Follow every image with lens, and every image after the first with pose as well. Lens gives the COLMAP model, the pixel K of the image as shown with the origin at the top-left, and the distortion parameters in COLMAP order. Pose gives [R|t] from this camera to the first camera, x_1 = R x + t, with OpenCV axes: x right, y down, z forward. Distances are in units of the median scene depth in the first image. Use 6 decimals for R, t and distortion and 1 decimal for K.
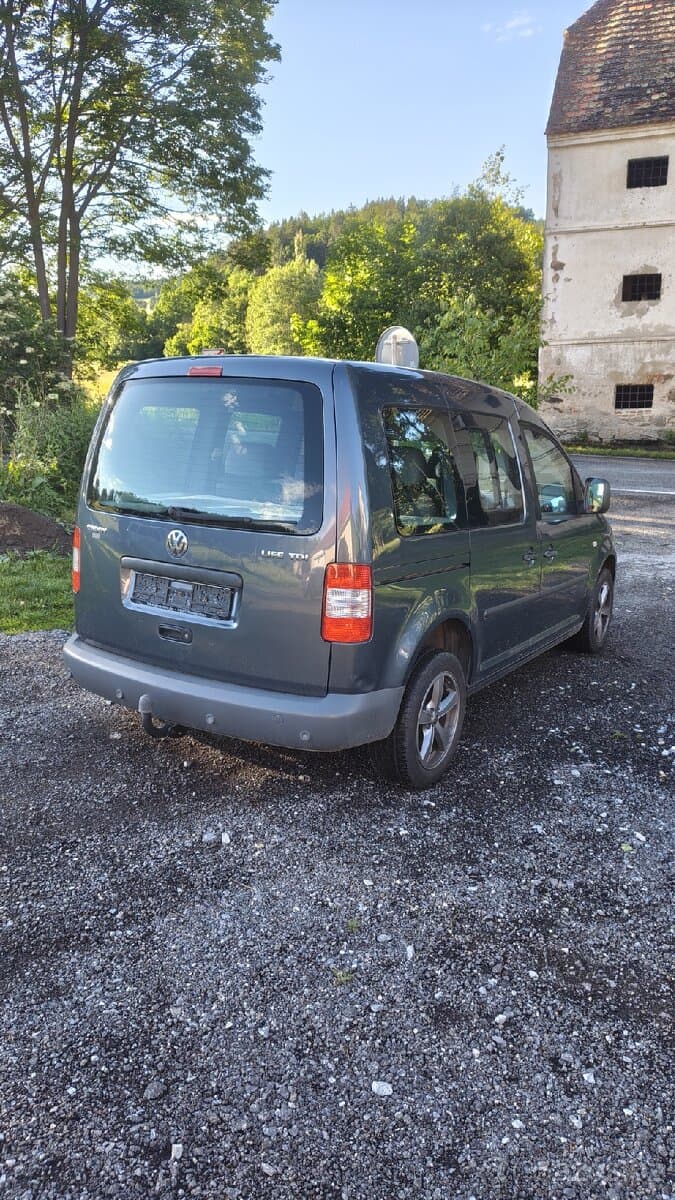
lens RADIAL K [[891.9, 0, 355.4], [0, 891.9, 604.5], [0, 0, 1]] dist [0.037400, -0.065397]
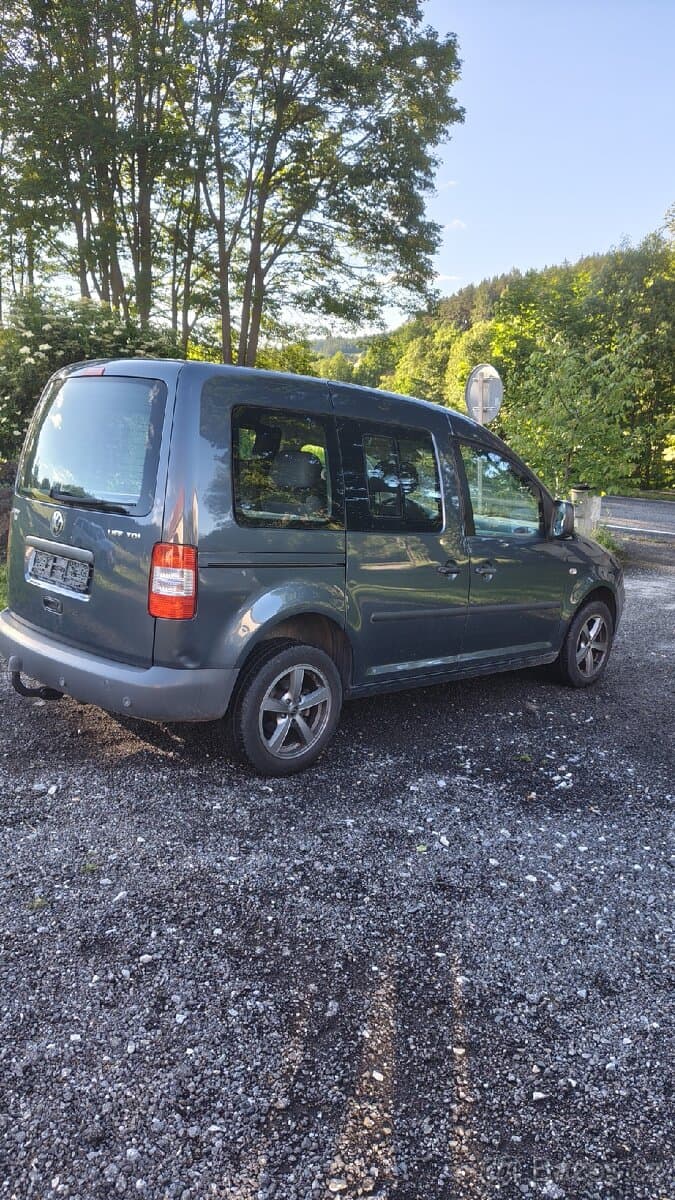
lens RADIAL K [[893.1, 0, 339.5], [0, 893.1, 596.1], [0, 0, 1]] dist [0.033291, -0.053309]
pose [[0.969110, 0.066476, -0.237501, 0.146968], [-0.081939, 0.995072, -0.055832, 0.019668], [0.232619, 0.073568, 0.969781, 0.000995]]
